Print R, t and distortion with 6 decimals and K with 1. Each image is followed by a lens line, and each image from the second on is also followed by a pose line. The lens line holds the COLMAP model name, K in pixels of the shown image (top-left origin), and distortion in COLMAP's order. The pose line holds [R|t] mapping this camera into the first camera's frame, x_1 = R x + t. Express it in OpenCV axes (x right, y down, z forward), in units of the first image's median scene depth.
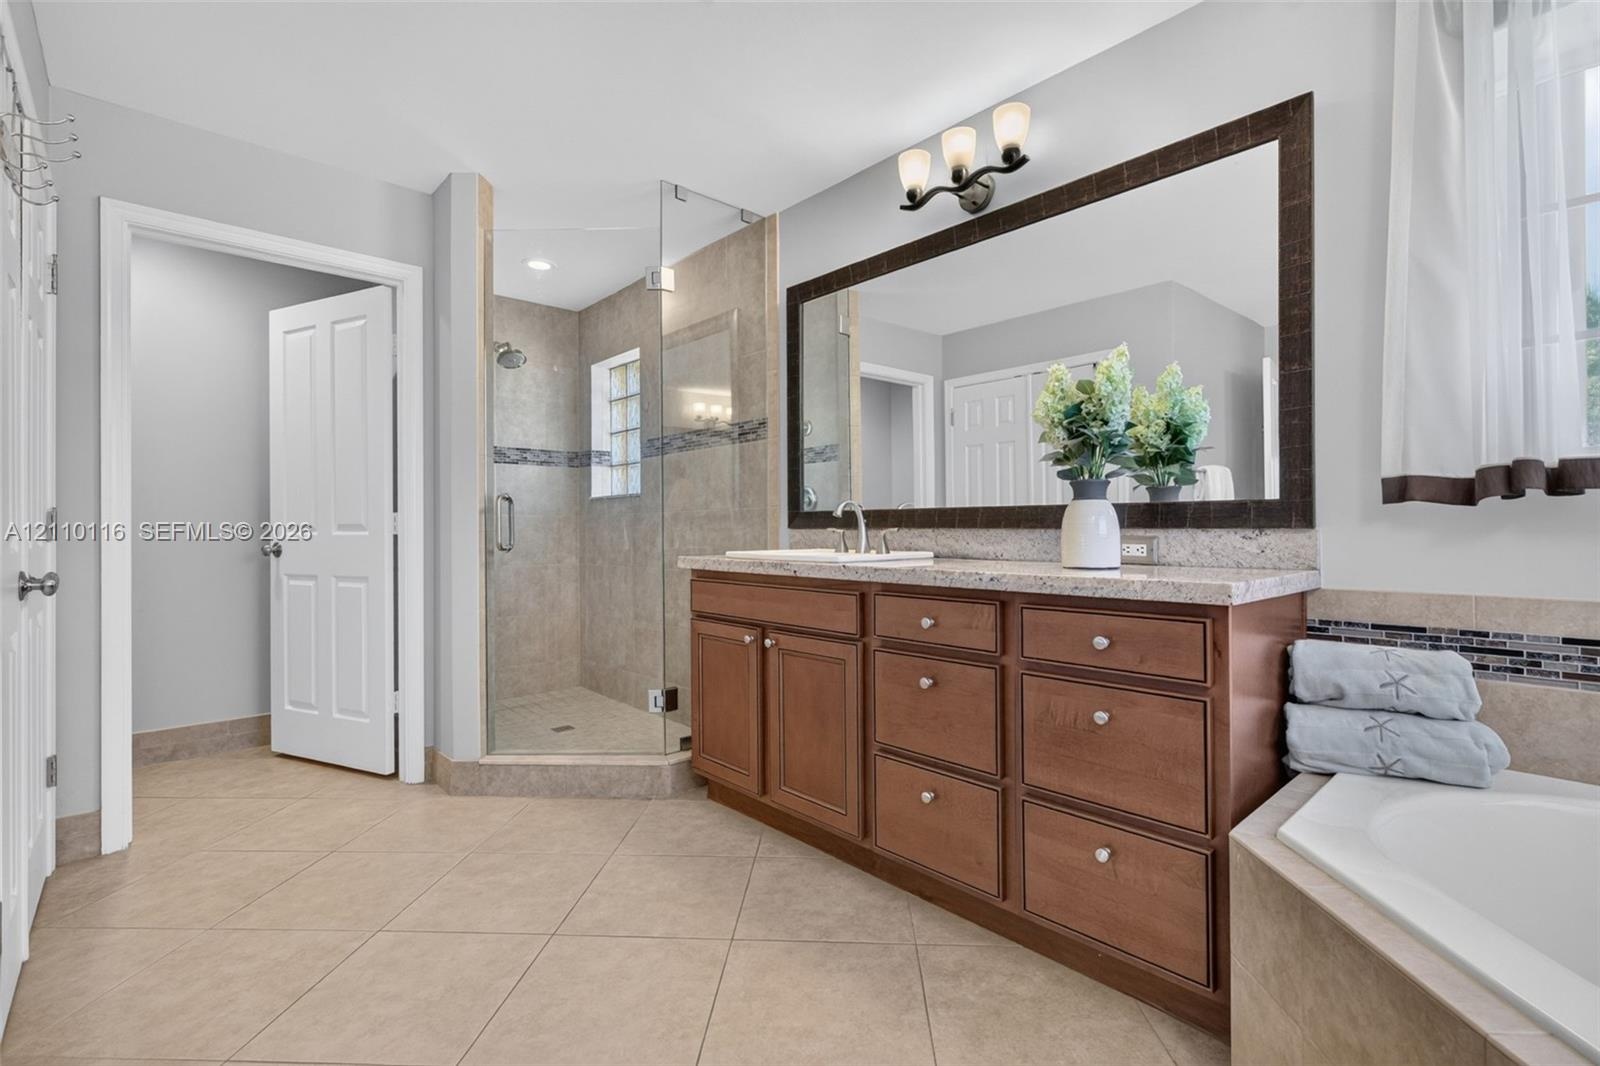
lens RADIAL K [[734.5, 0, 804.2], [0, 734.5, 525.6], [0, 0, 1]] dist [0.002351, 0.000231]
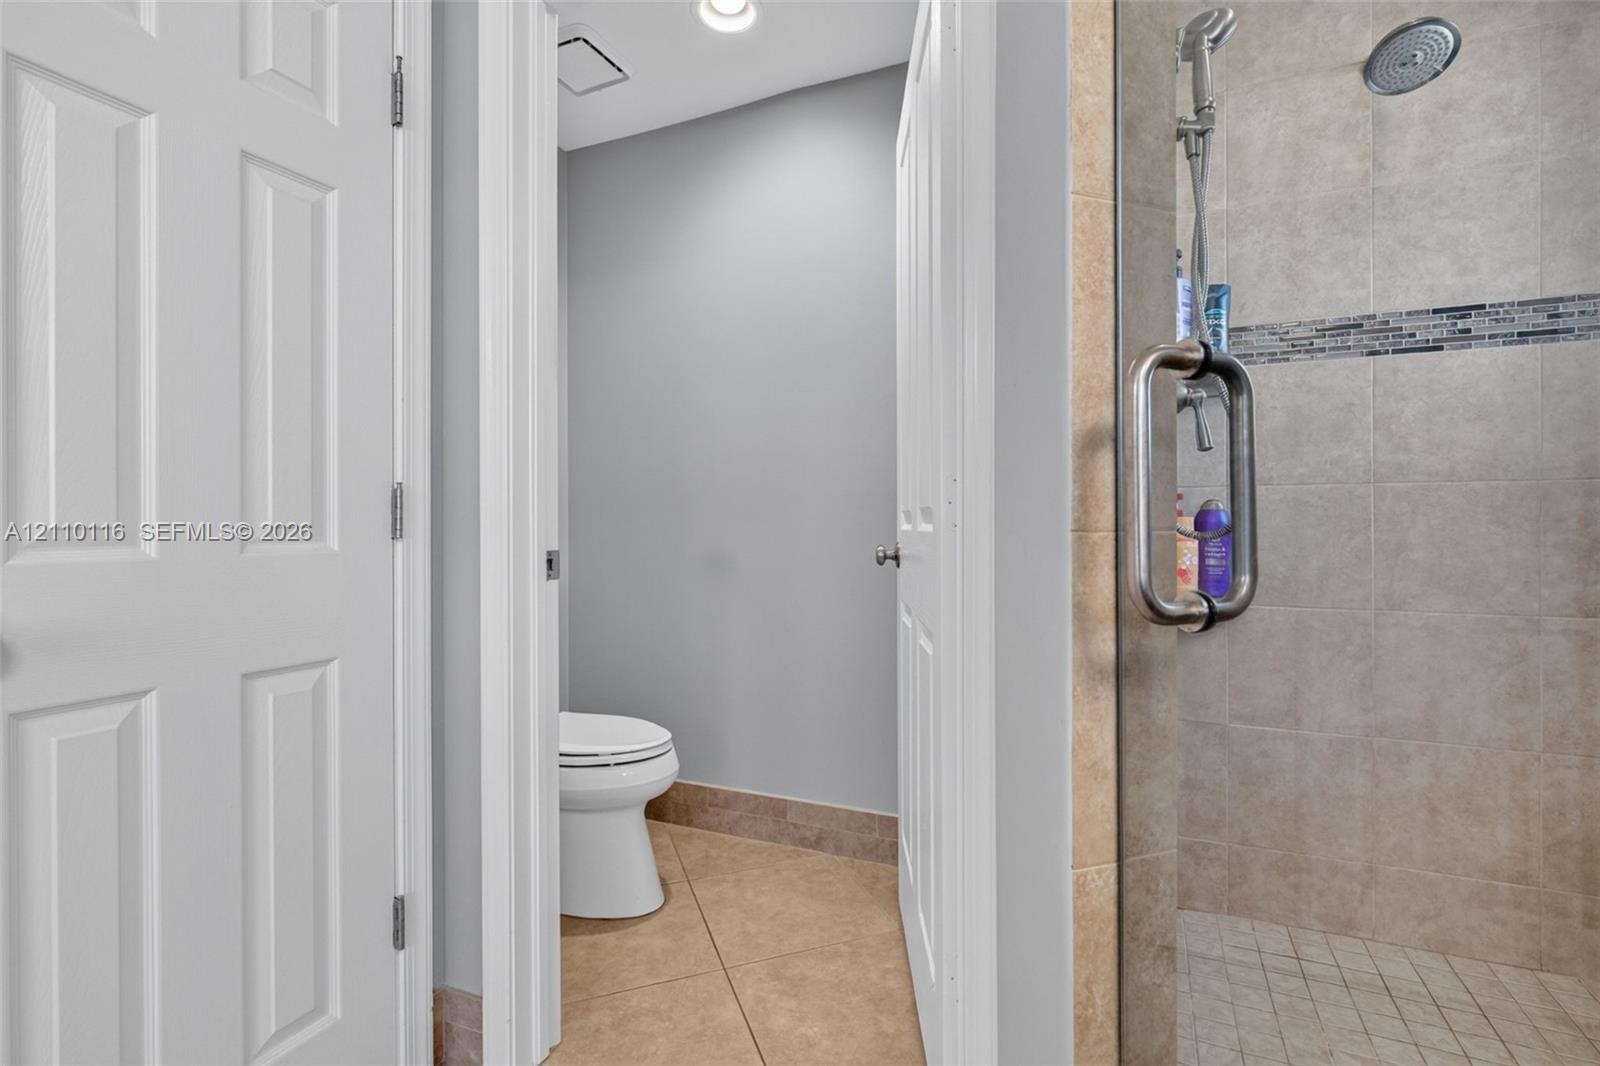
lens RADIAL K [[734.5, 0, 807.7], [0, 734.5, 527.3], [0, 0, 1]] dist [0.002351, 0.000231]
pose [[0.409013, 0.008261, -0.912491, -0.172916], [0.006243, 0.999910, 0.011851, 0.002607], [0.912507, -0.010544, 0.408925, 0.540660]]
